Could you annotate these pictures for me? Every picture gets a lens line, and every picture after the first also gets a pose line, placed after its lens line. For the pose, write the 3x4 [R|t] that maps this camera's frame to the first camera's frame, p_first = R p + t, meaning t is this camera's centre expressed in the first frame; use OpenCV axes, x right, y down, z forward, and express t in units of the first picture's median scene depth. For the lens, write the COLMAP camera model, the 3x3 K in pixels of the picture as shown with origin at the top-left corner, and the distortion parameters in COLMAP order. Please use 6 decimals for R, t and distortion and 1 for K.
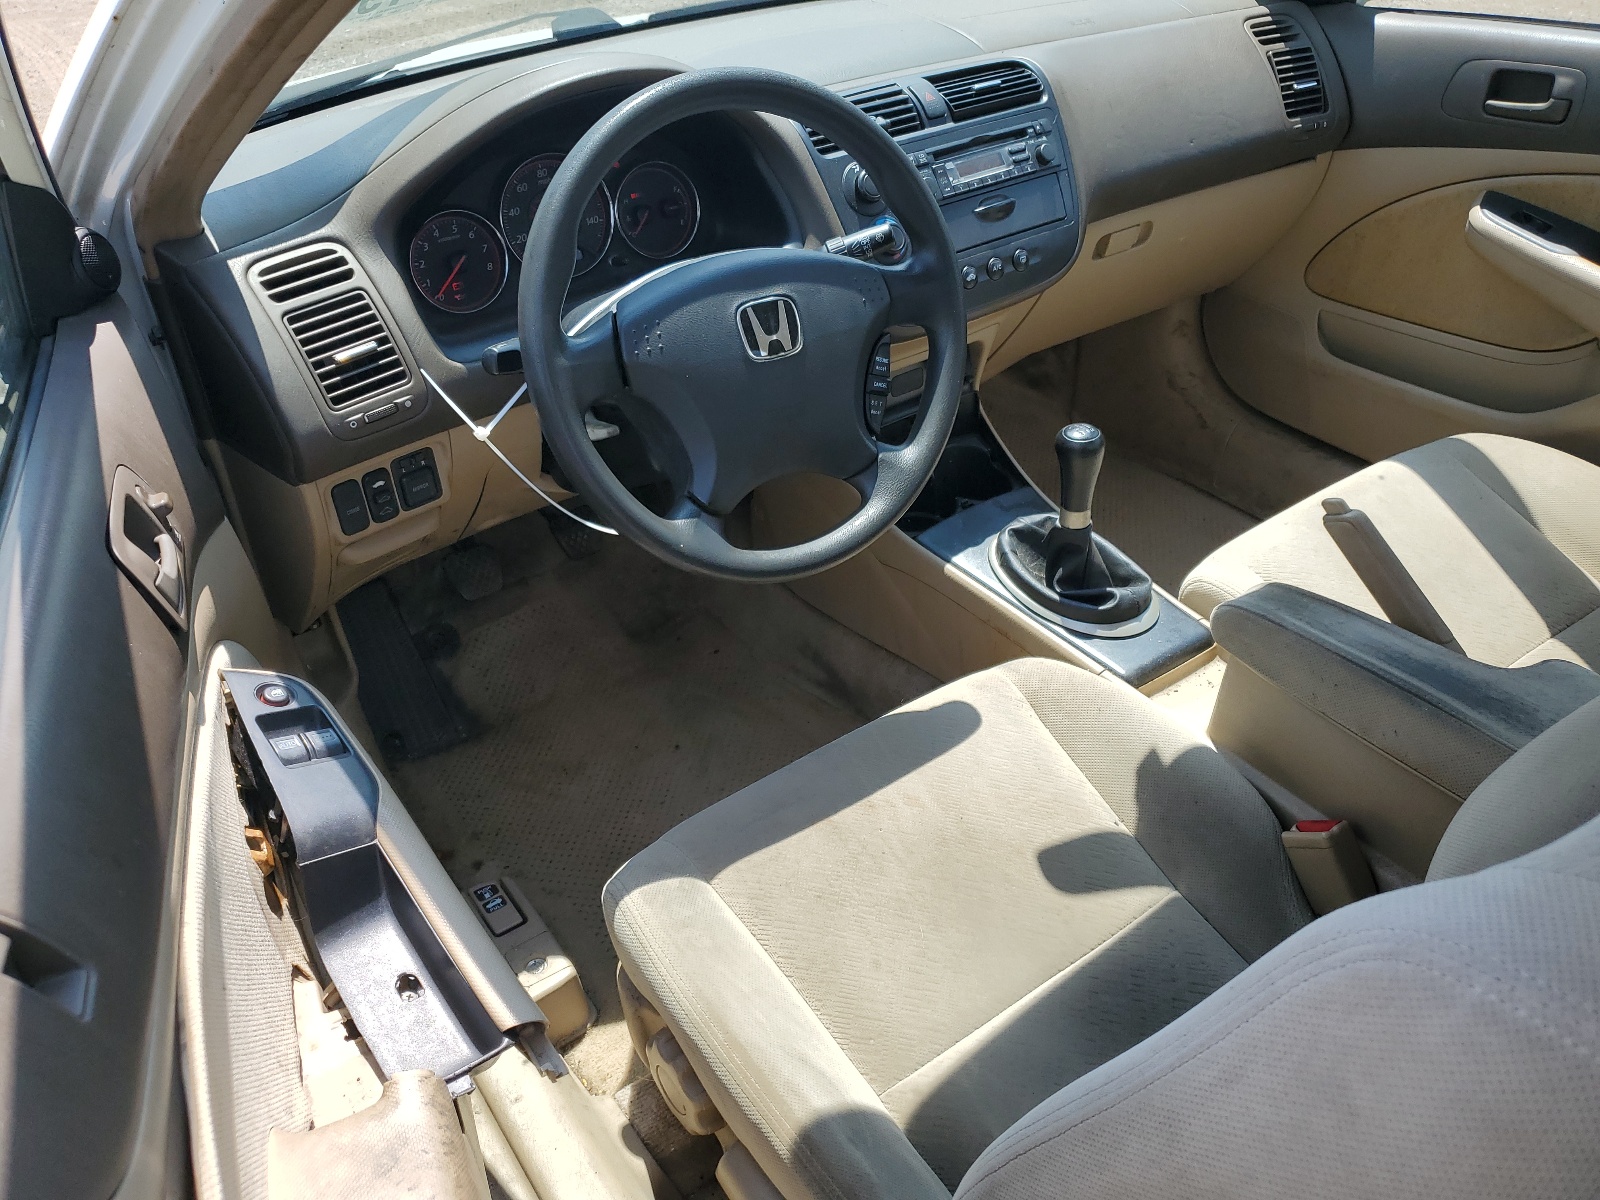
lens RADIAL K [[1223.4, 0, 799.8], [0, 1223.4, 597.9], [0, 0, 1]] dist [-0.012399, -0.004349]
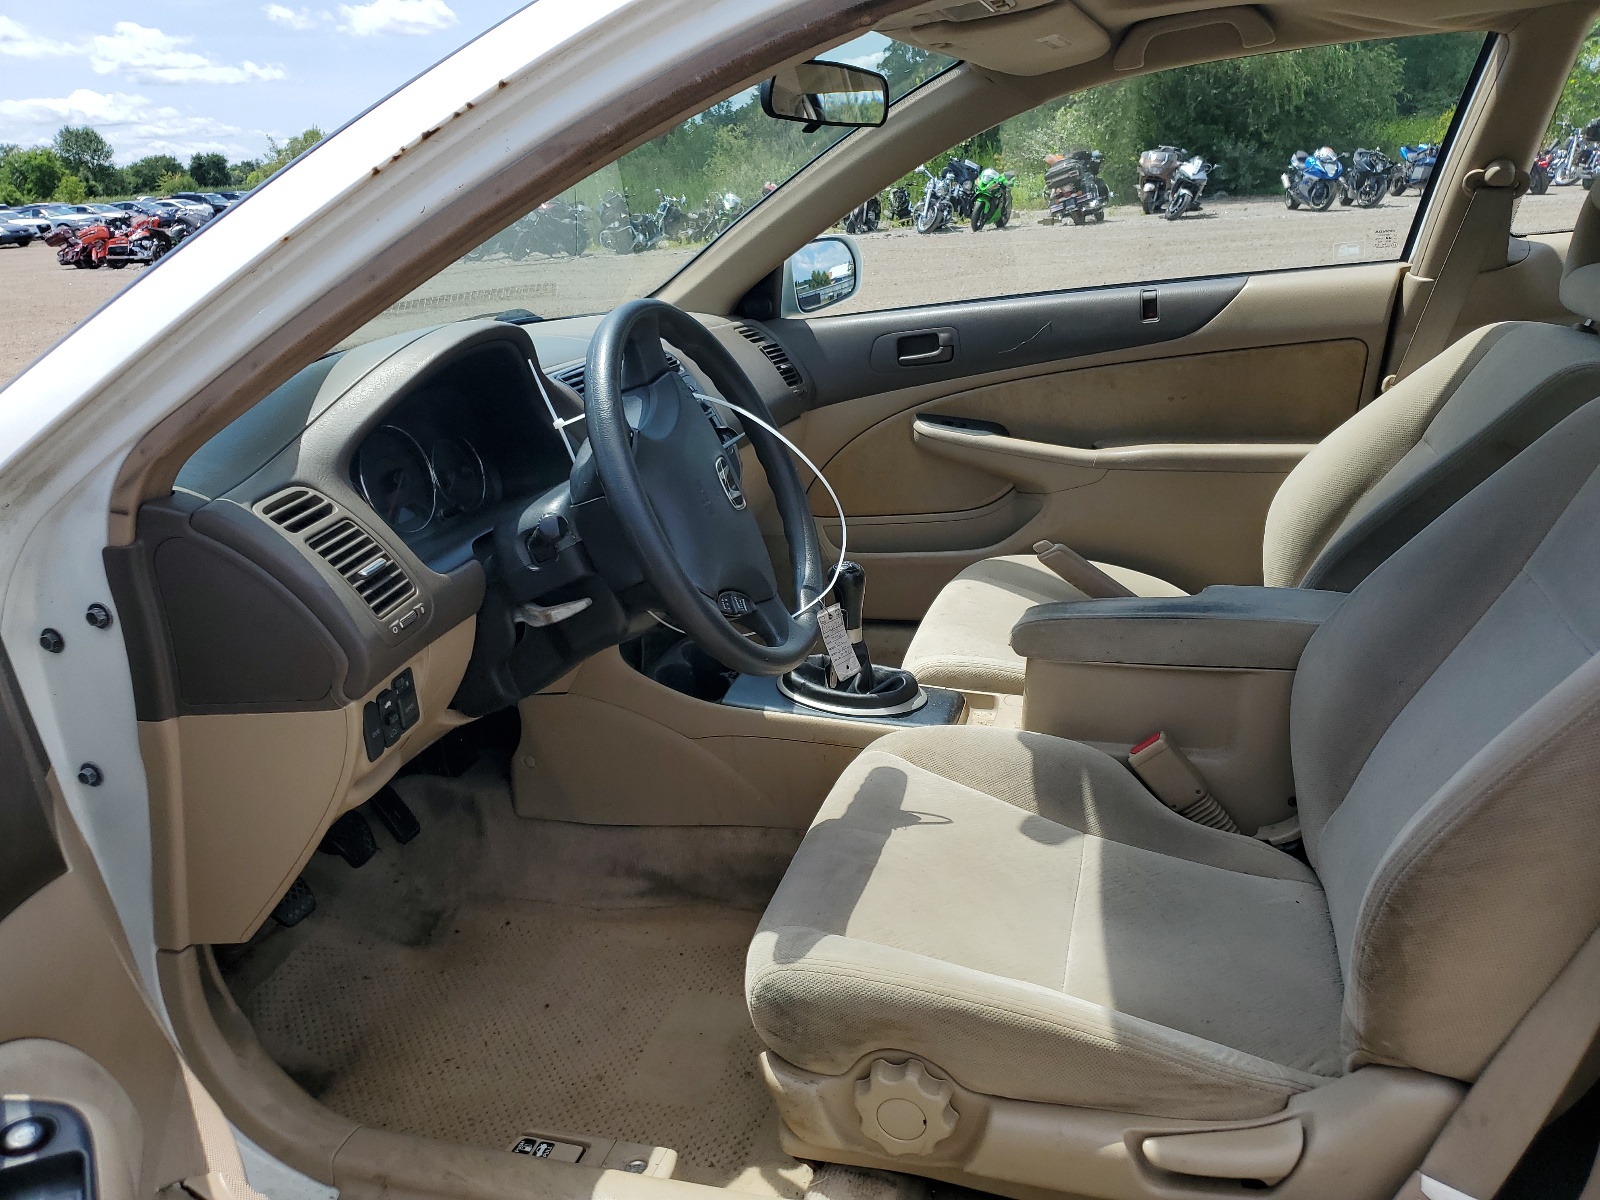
lens RADIAL K [[1223.4, 0, 800.7], [0, 1223.4, 601.8], [0, 0, 1]] dist [-0.012399, -0.004349]
pose [[0.772625, -0.199148, 0.602819, -0.699834], [0.396040, 0.893310, -0.212485, 0.186216], [-0.496188, 0.402911, 0.769064, 0.028960]]
